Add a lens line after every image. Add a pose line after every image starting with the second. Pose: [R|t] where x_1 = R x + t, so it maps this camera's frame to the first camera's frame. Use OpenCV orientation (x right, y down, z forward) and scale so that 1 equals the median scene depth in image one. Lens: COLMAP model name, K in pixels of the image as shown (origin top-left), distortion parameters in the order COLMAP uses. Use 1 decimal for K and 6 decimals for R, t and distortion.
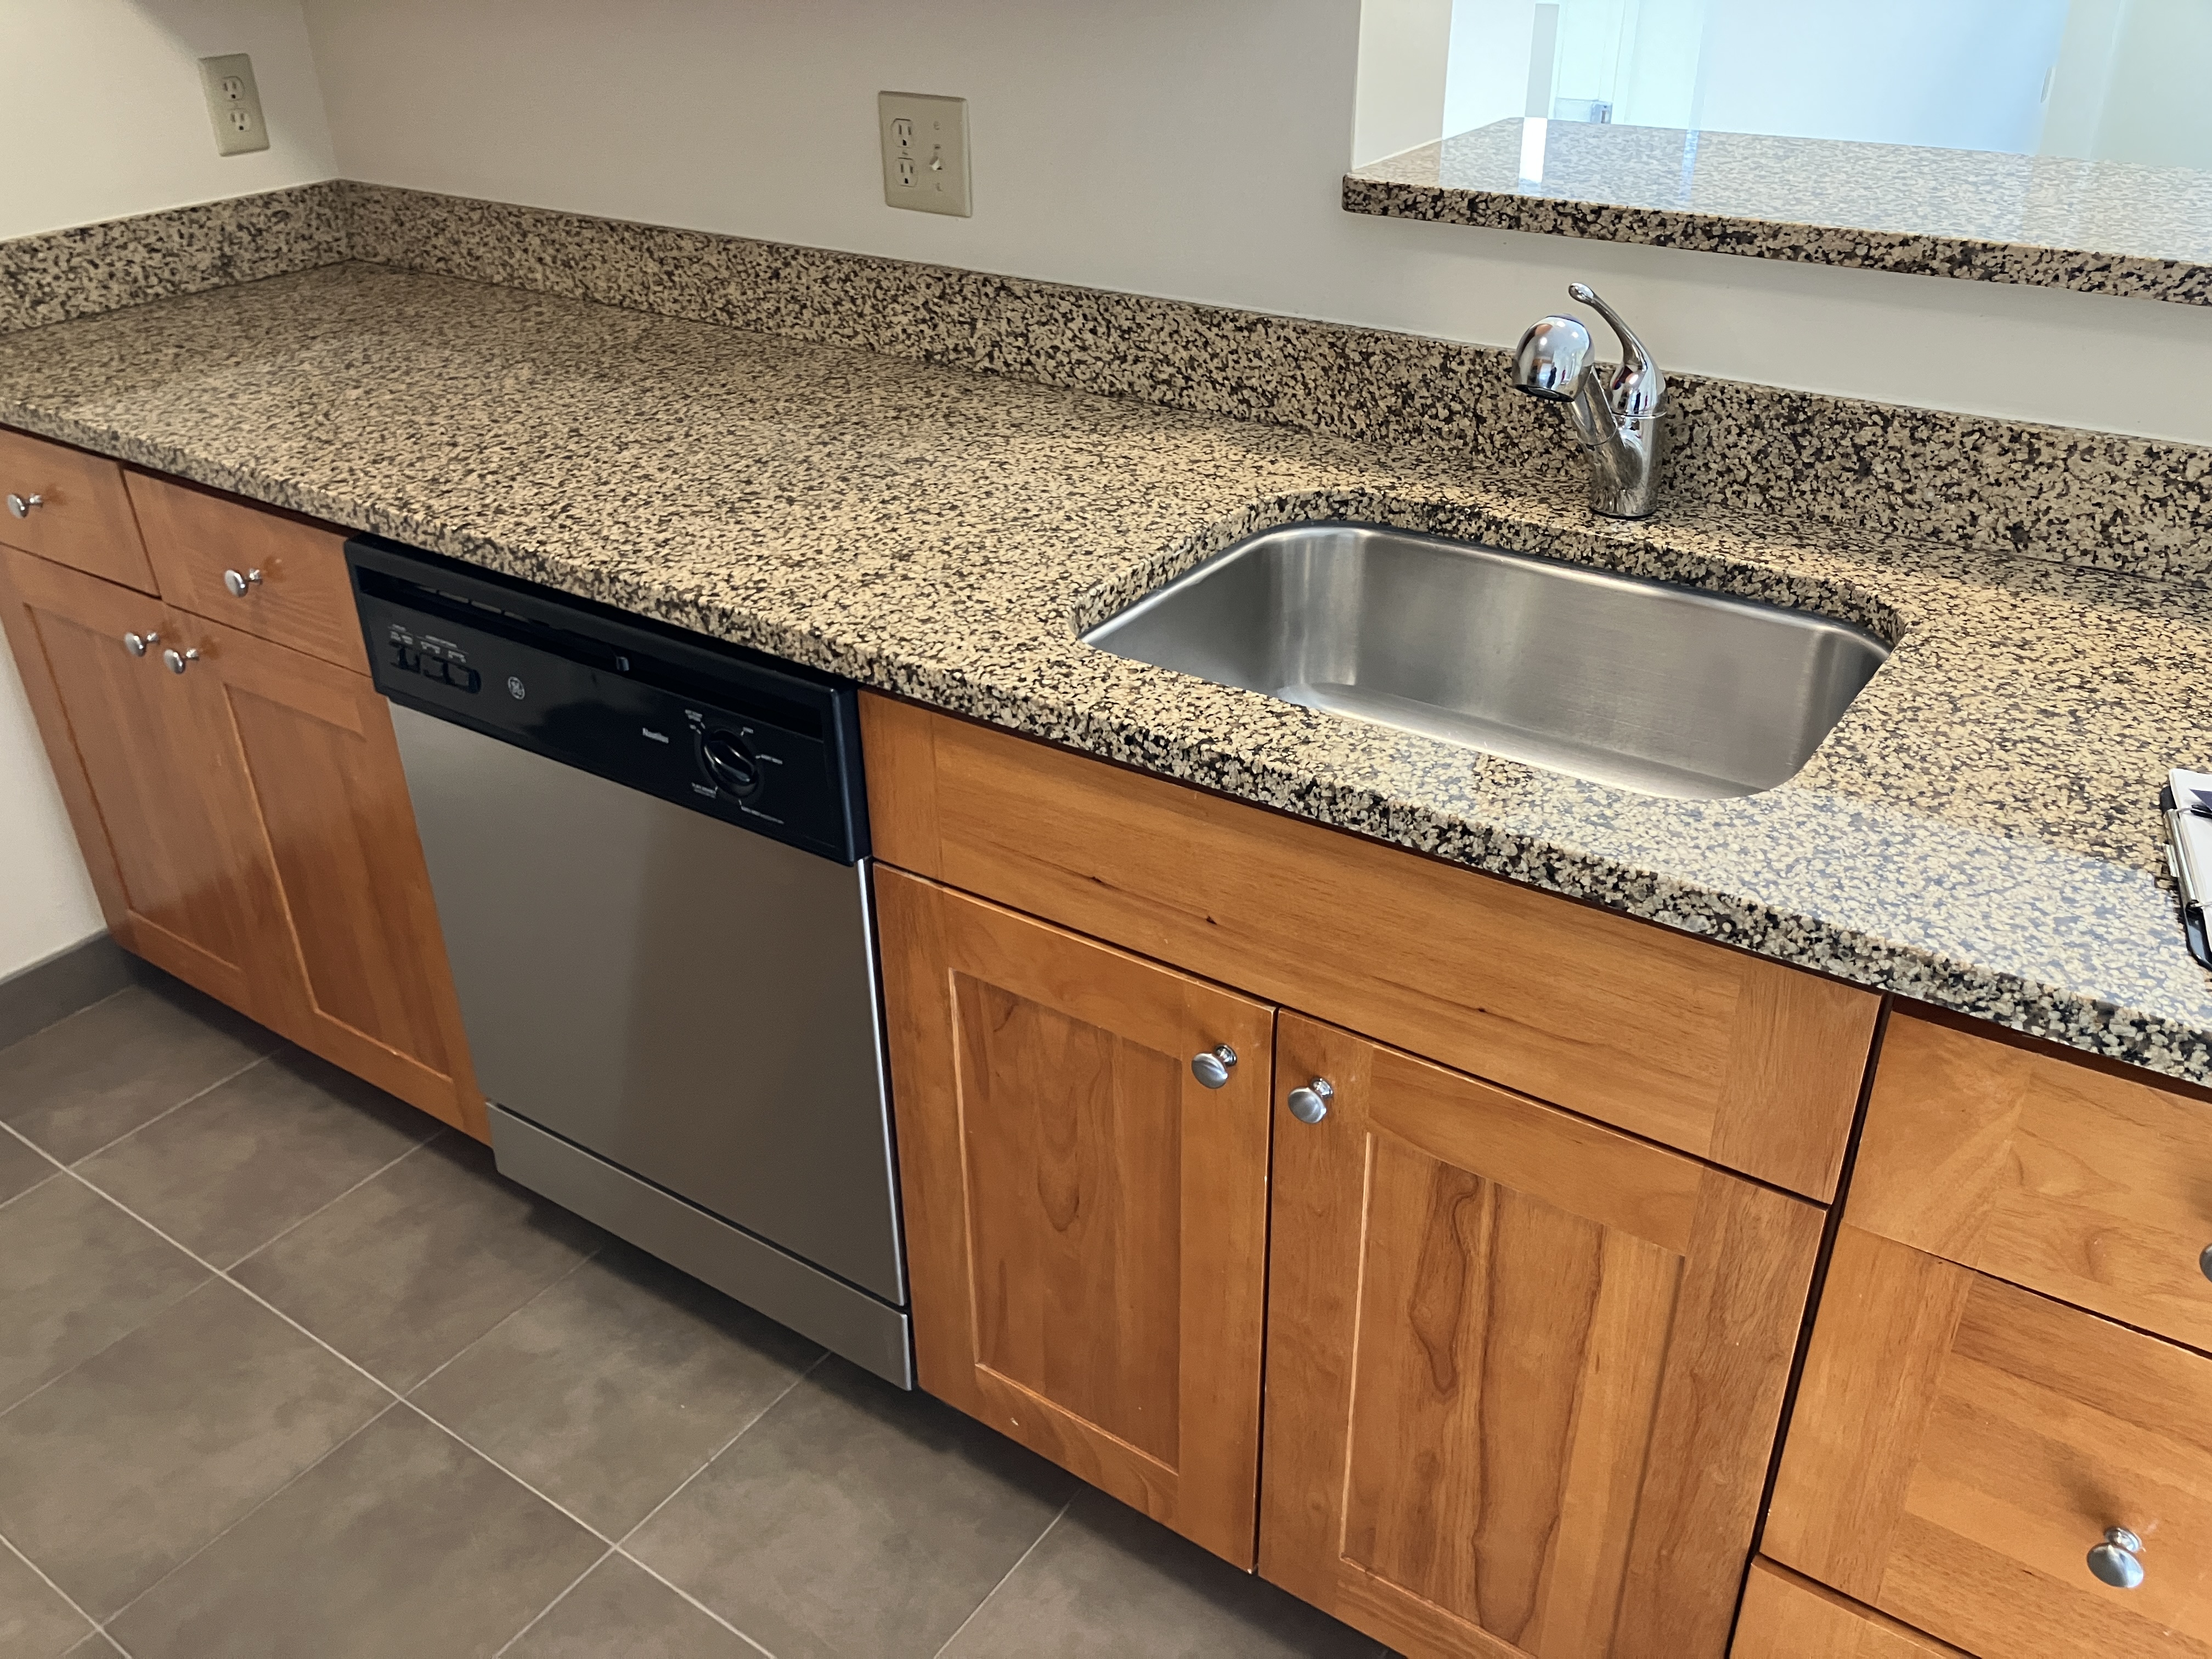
lens RADIAL K [[1814.7, 0, 1105.7], [0, 1814.7, 835.2], [0, 0, 1]] dist [0.017571, -0.005902]
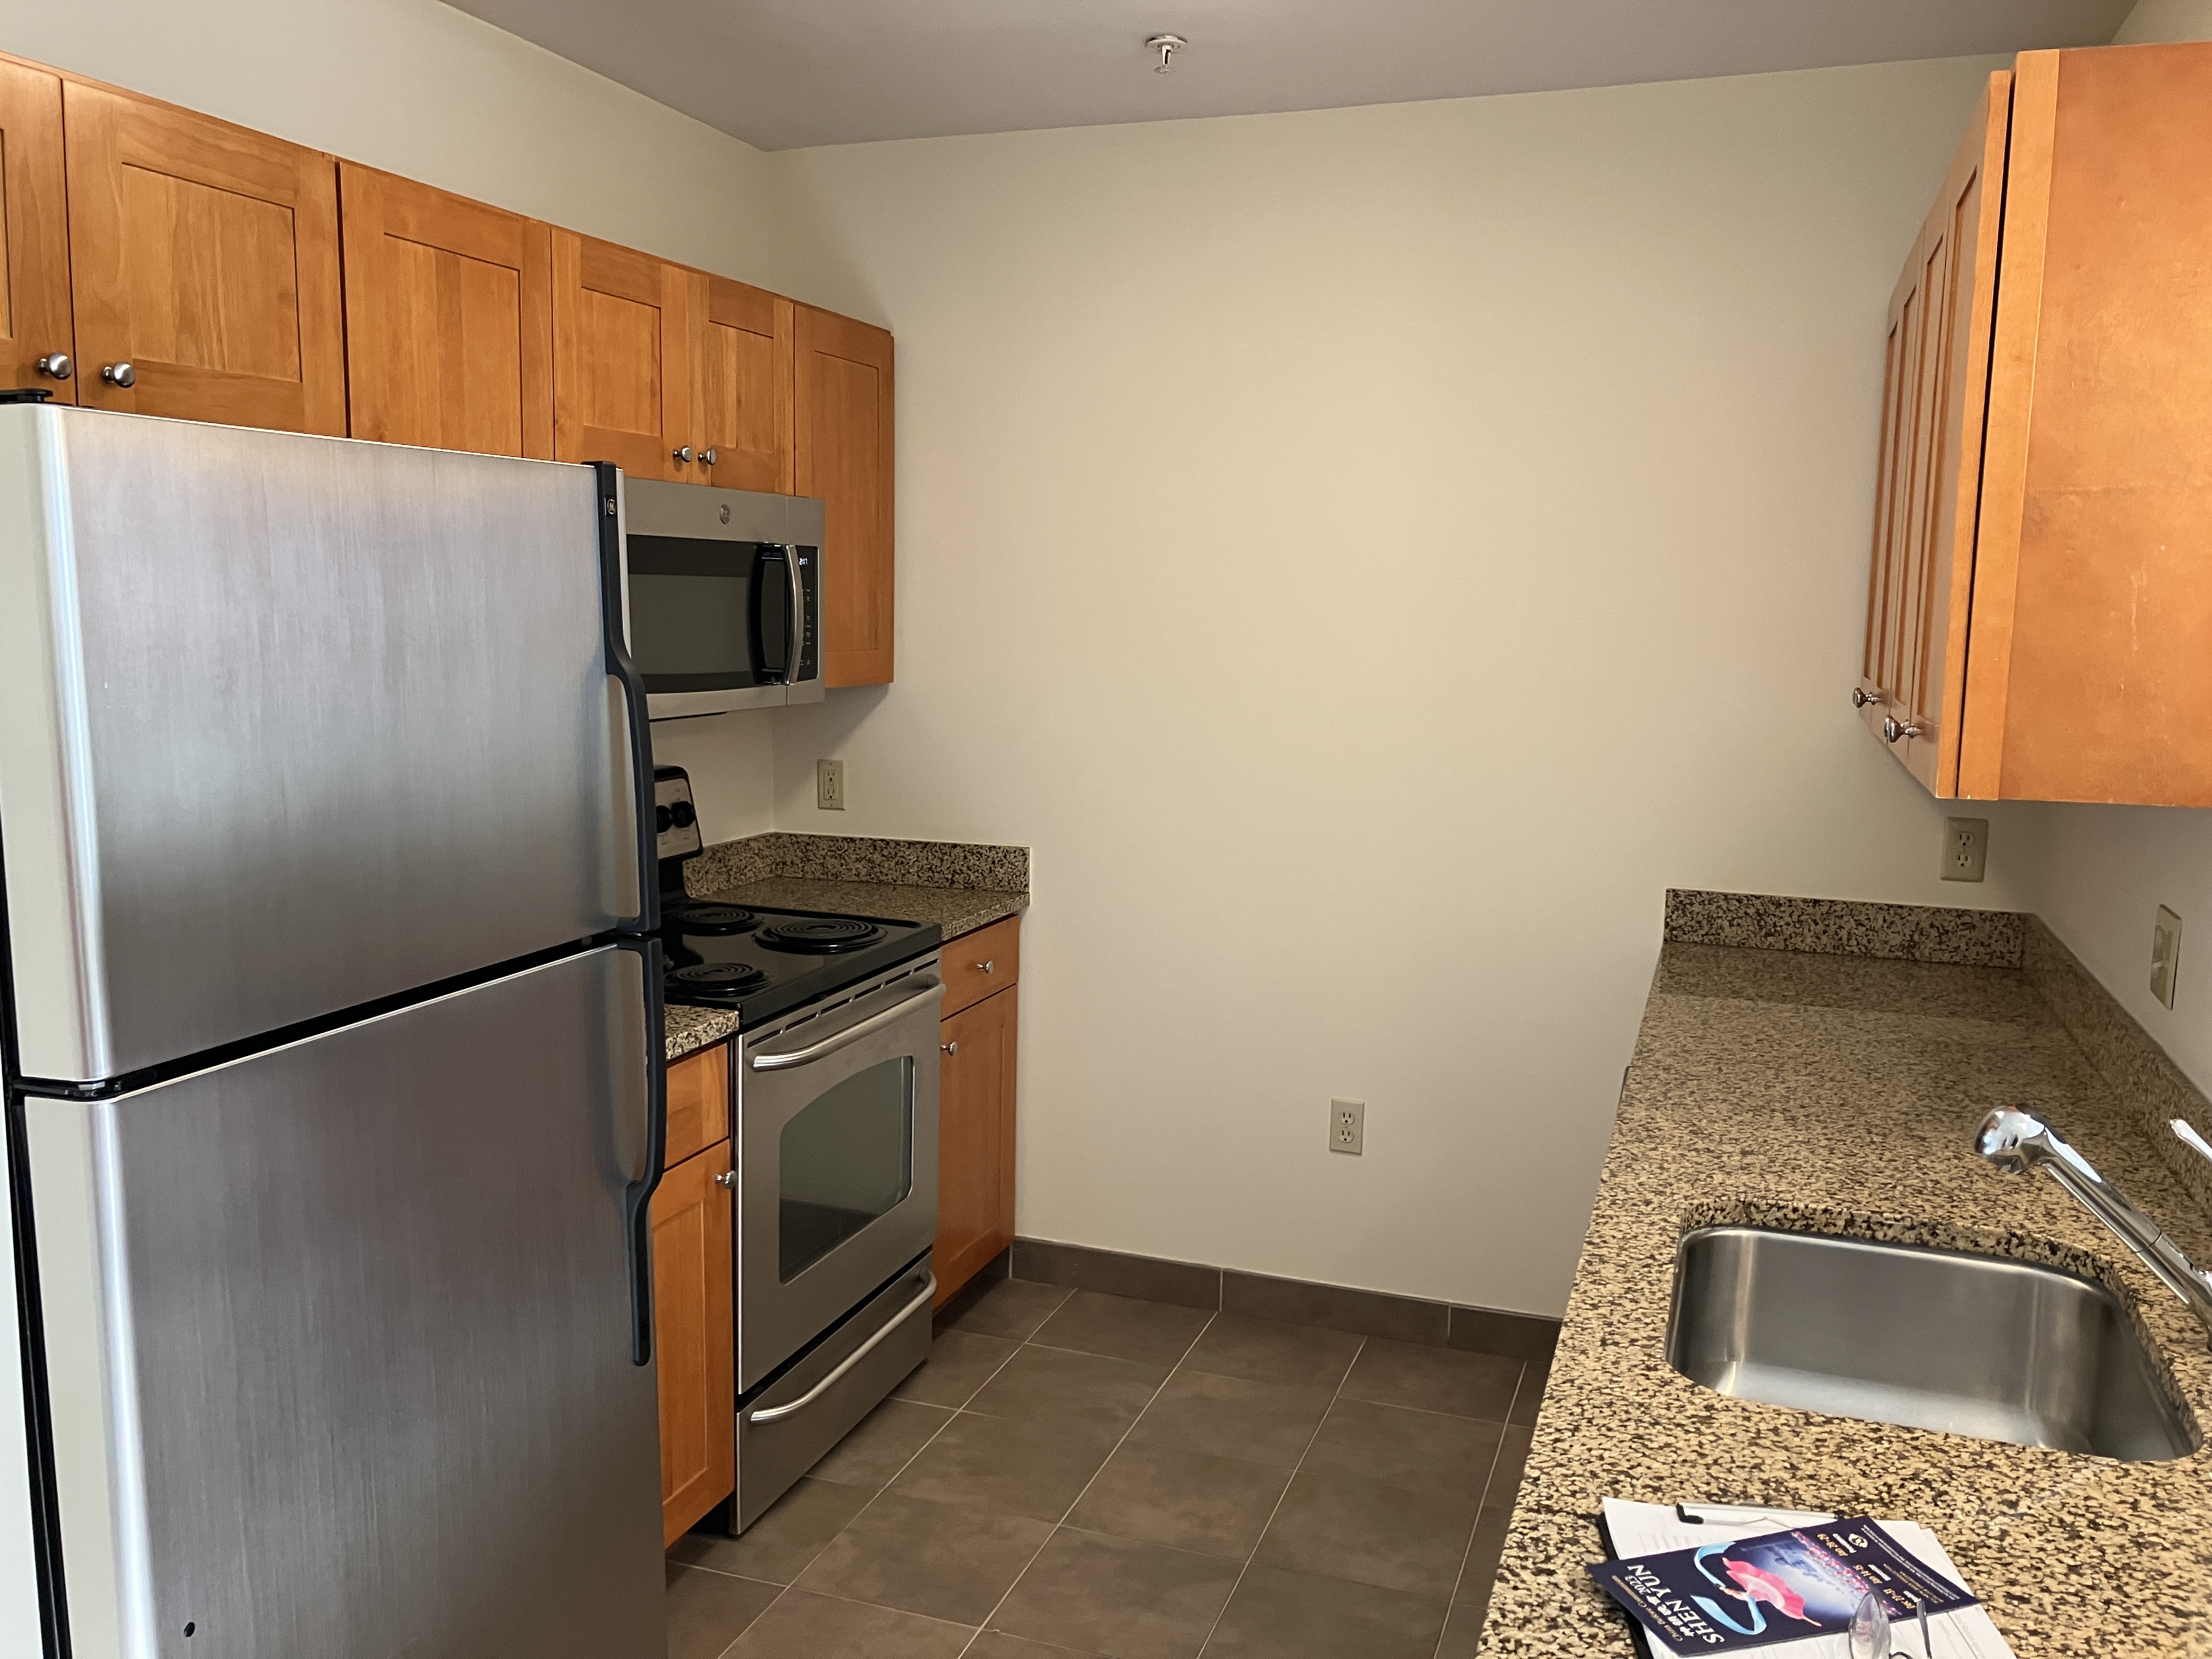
lens RADIAL K [[1814.7, 0, 1106.2], [0, 1814.7, 832.3], [0, 0, 1]] dist [0.017571, -0.005902]
pose [[0.271162, 0.150828, -0.950643, 1.027753], [-0.498397, 0.866937, -0.004616, -0.105983], [0.823451, 0.475049, 0.310253, 0.000569]]
